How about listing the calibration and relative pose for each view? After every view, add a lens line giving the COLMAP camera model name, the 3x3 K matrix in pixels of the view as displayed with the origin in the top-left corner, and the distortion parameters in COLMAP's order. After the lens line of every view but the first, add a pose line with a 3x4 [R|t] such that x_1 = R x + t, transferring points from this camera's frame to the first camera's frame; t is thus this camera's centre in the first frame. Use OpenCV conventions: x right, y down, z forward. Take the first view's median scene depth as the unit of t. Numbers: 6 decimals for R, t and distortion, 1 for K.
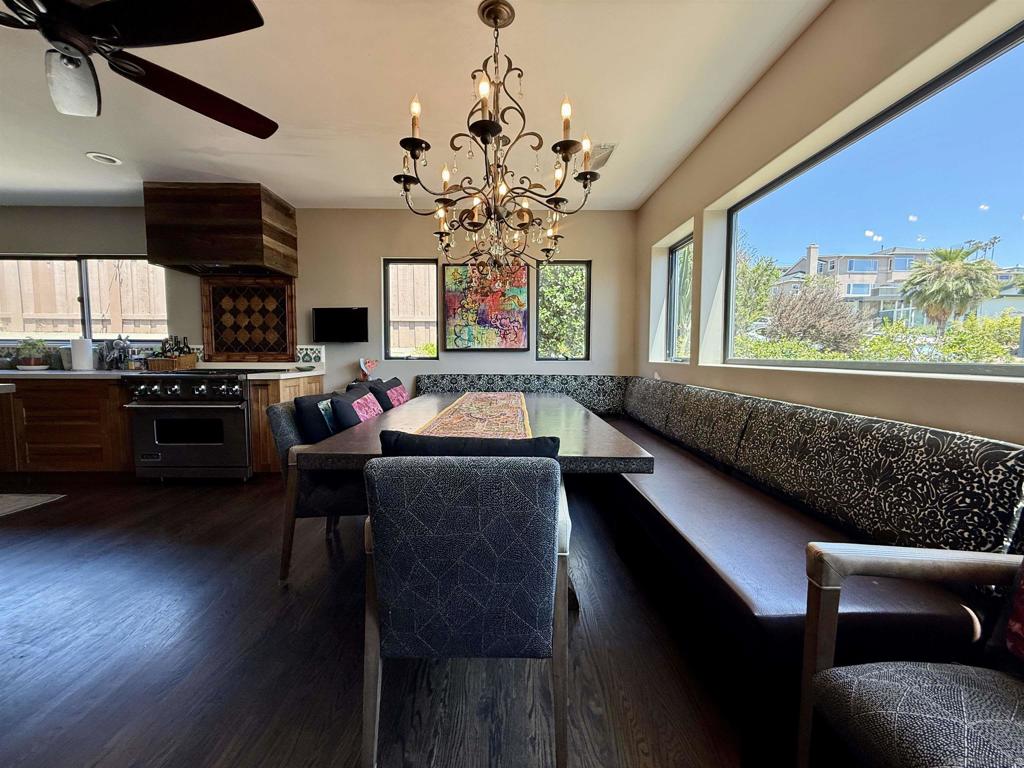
lens RADIAL K [[408.1, 0, 510.0], [0, 408.1, 381.3], [0, 0, 1]] dist [-0.000564, -0.000029]
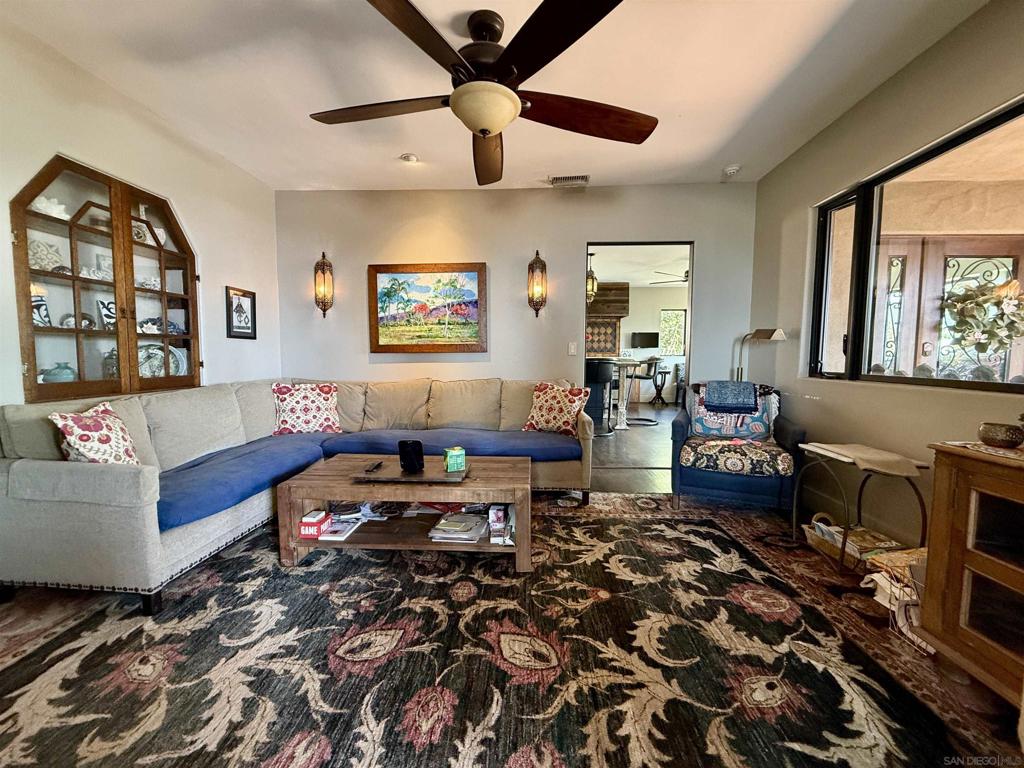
lens RADIAL K [[408.1, 0, 510.0], [0, 408.1, 381.3], [0, 0, 1]] dist [-0.000564, -0.000029]
pose [[0.998751, 0.003393, -0.049848, -1.064119], [-0.003329, 0.999994, 0.001362, 0.086171], [0.049852, -0.001195, 0.998756, -1.273400]]
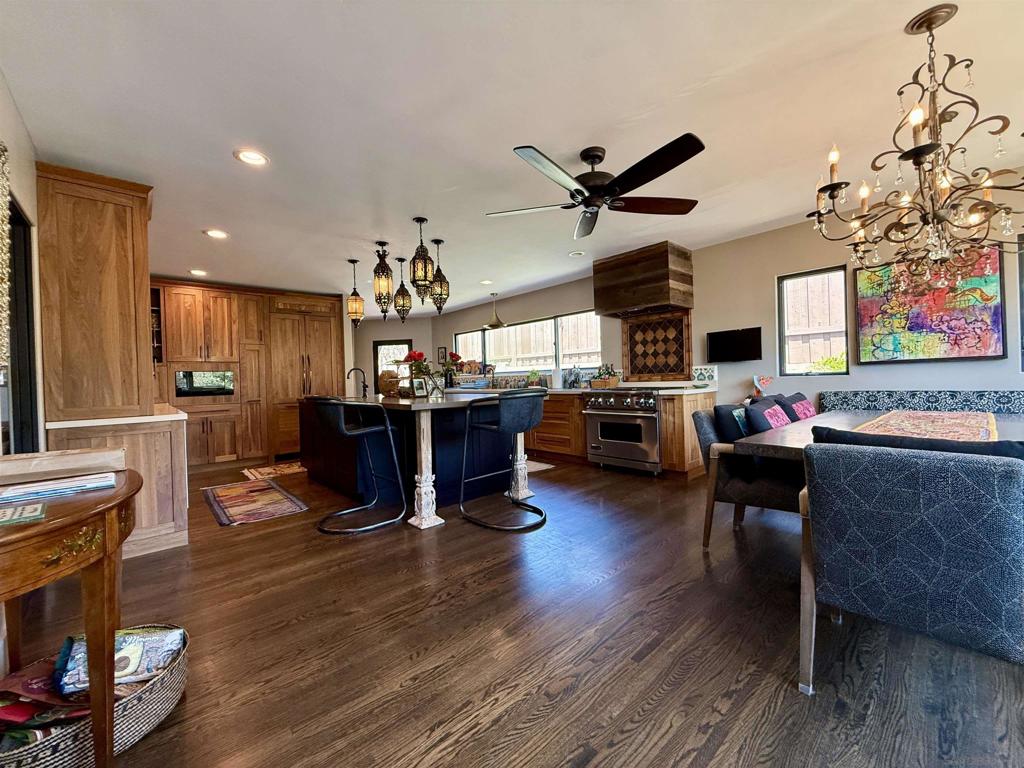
lens RADIAL K [[408.1, 0, 510.0], [0, 408.1, 381.3], [0, 0, 1]] dist [-0.000564, -0.000029]
pose [[0.659646, -0.020357, -0.751301, 0.008156], [-0.017653, 0.998938, -0.042566, 0.014410], [0.751369, 0.041341, 0.658586, -0.166017]]
